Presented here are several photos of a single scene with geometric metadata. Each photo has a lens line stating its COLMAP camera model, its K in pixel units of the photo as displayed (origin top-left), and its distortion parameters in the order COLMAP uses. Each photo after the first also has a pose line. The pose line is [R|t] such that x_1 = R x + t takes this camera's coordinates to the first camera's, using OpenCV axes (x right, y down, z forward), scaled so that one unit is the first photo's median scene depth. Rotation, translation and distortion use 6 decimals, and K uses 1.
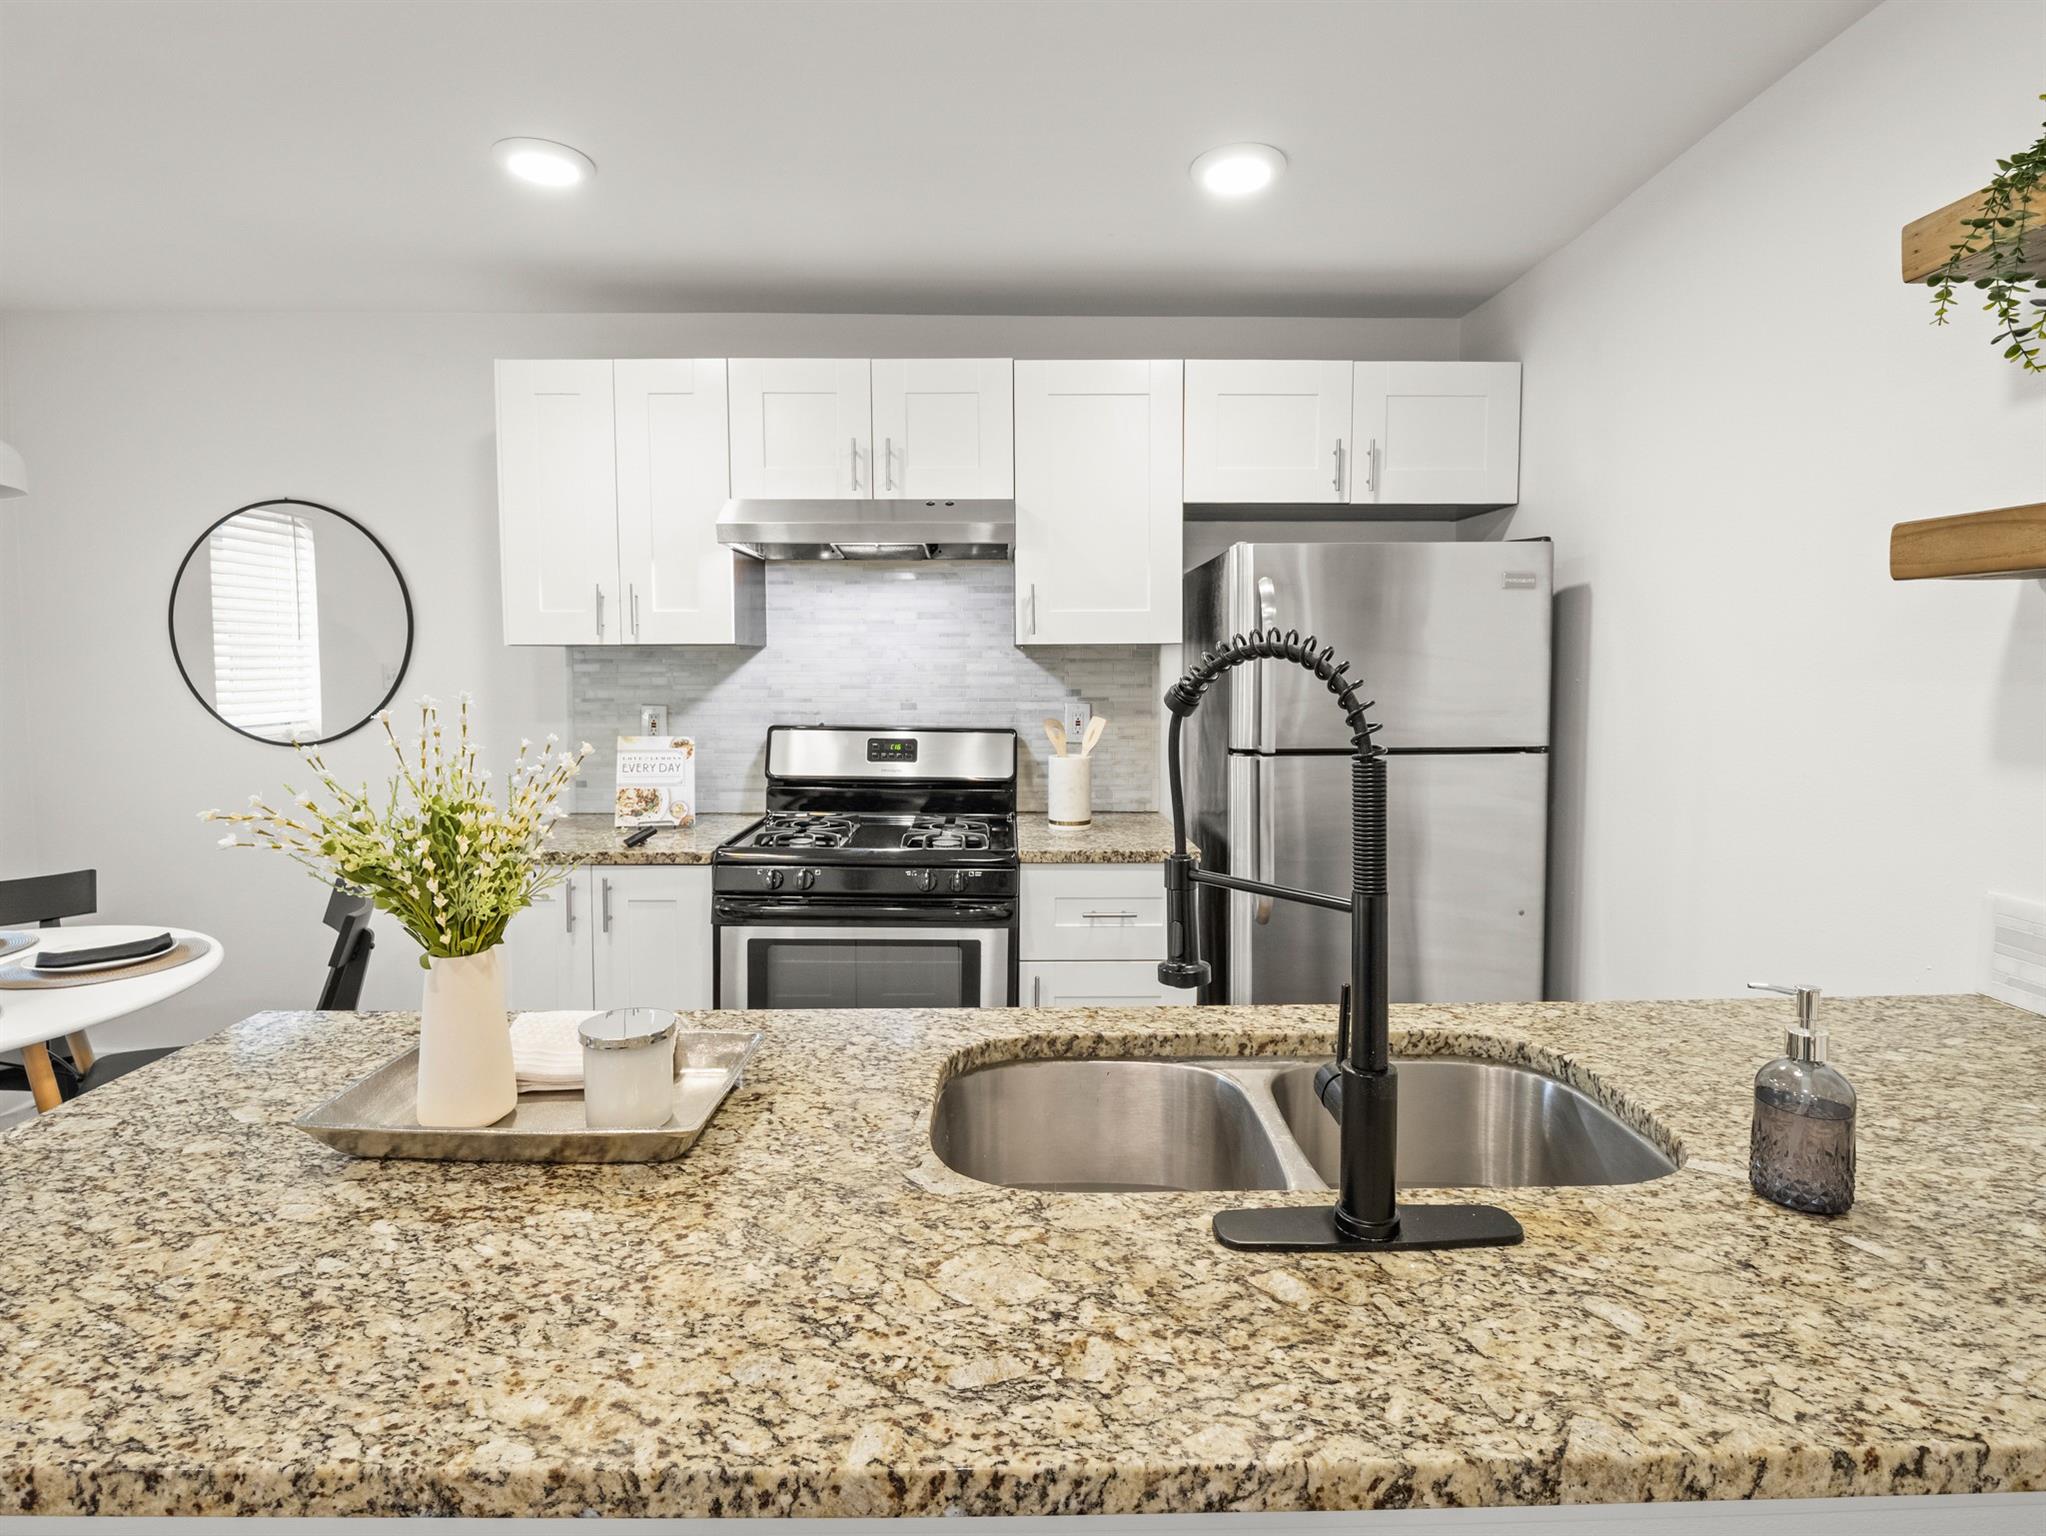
lens RADIAL K [[1027.3, 0, 1032.3], [0, 1027.3, 722.8], [0, 0, 1]] dist [-0.016455, -0.000940]
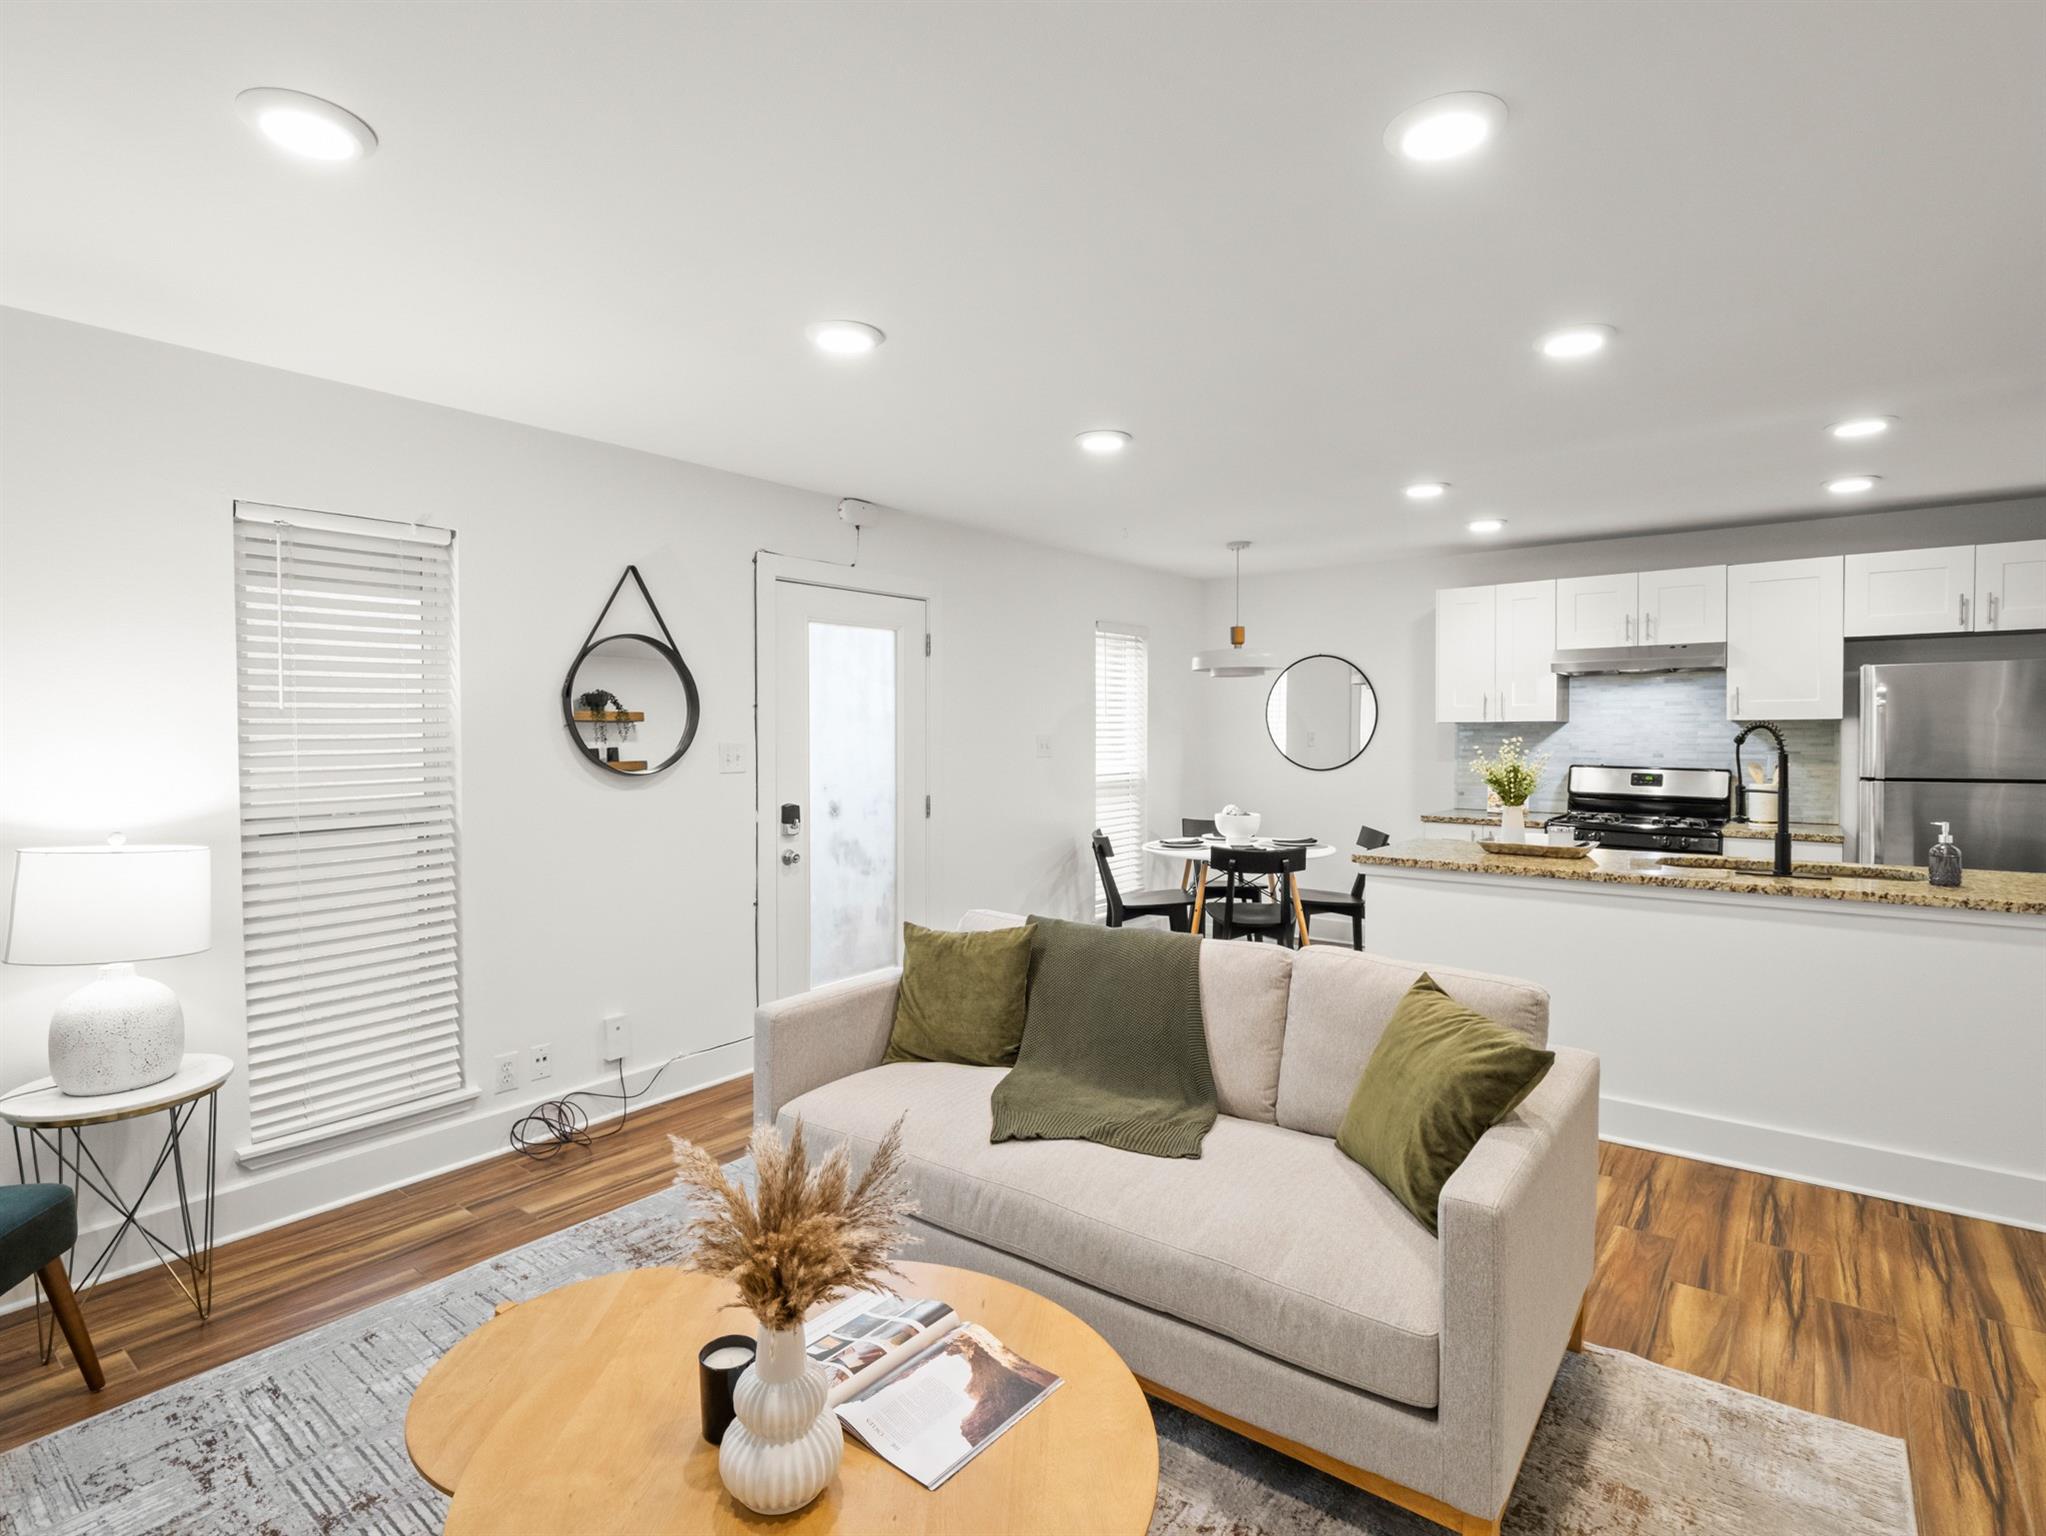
lens RADIAL K [[1012.0, 0, 1021.4], [0, 1012.0, 755.3], [0, 0, 1]] dist [-0.013464, -0.000348]
pose [[0.772593, 0.011605, -0.634795, 0.160182], [-0.035598, 0.999052, -0.025062, 0.079933], [0.633902, 0.041960, 0.772274, -1.246727]]
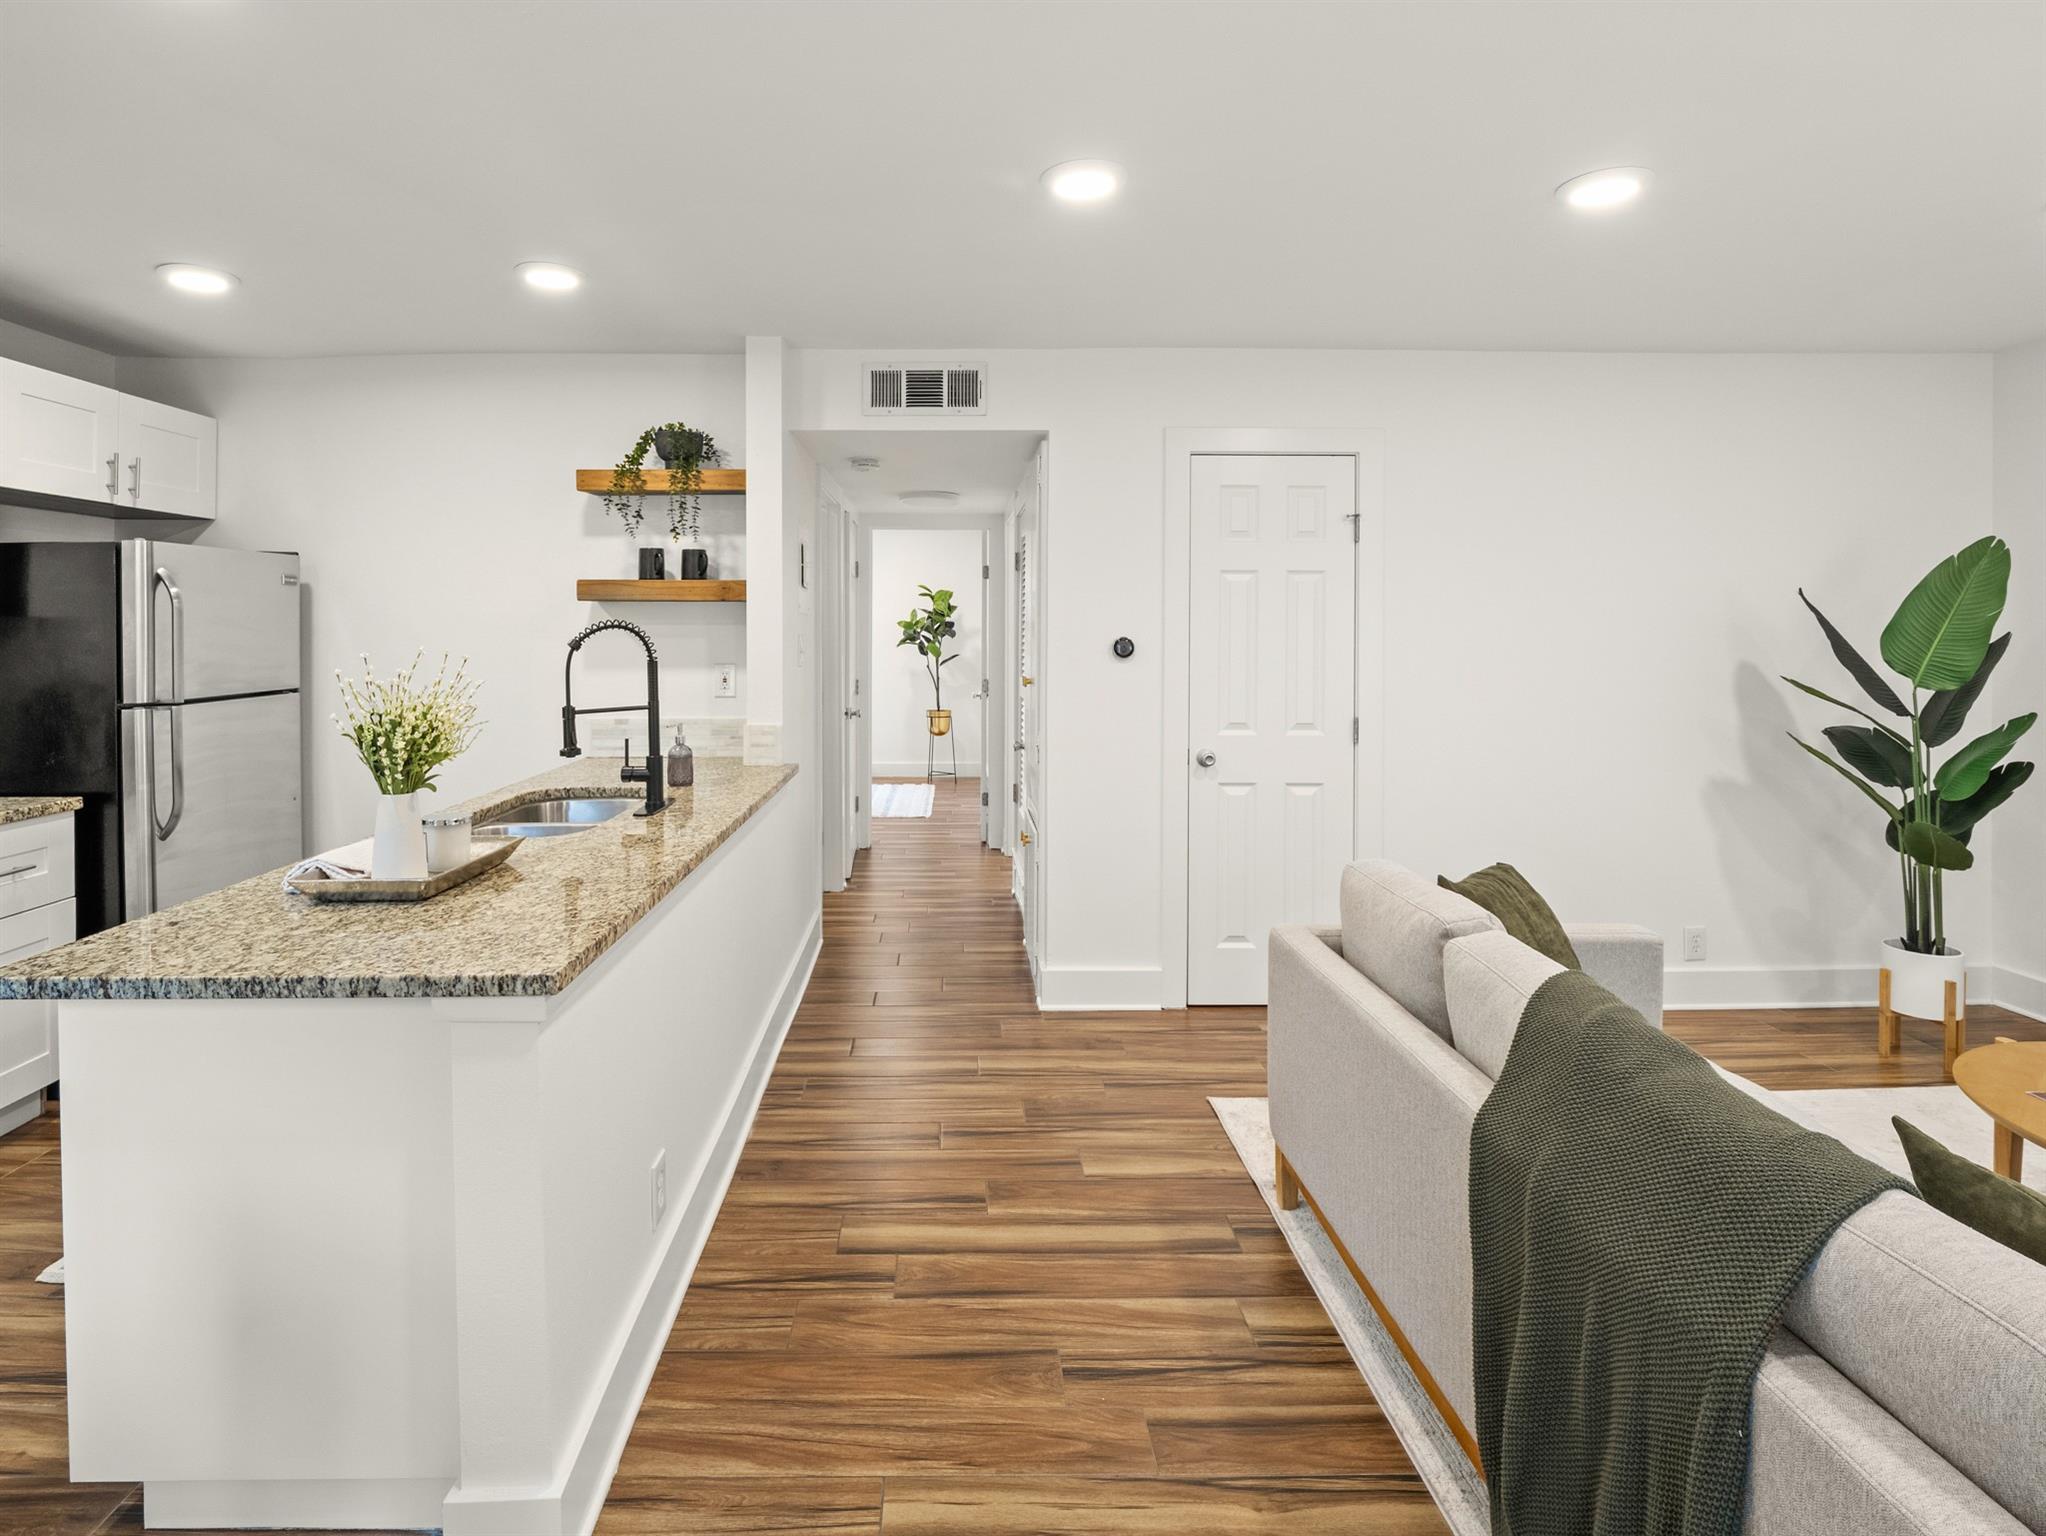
lens RADIAL K [[1019.9, 0, 953.0], [0, 1019.9, 645.2], [0, 0, 1]] dist [-0.047129, 0.011654]
pose [[0.011205, -0.013714, 0.999843, -0.938962], [0.064603, 0.997827, 0.012963, 0.002601], [-0.997848, 0.064448, 0.012067, -0.000933]]
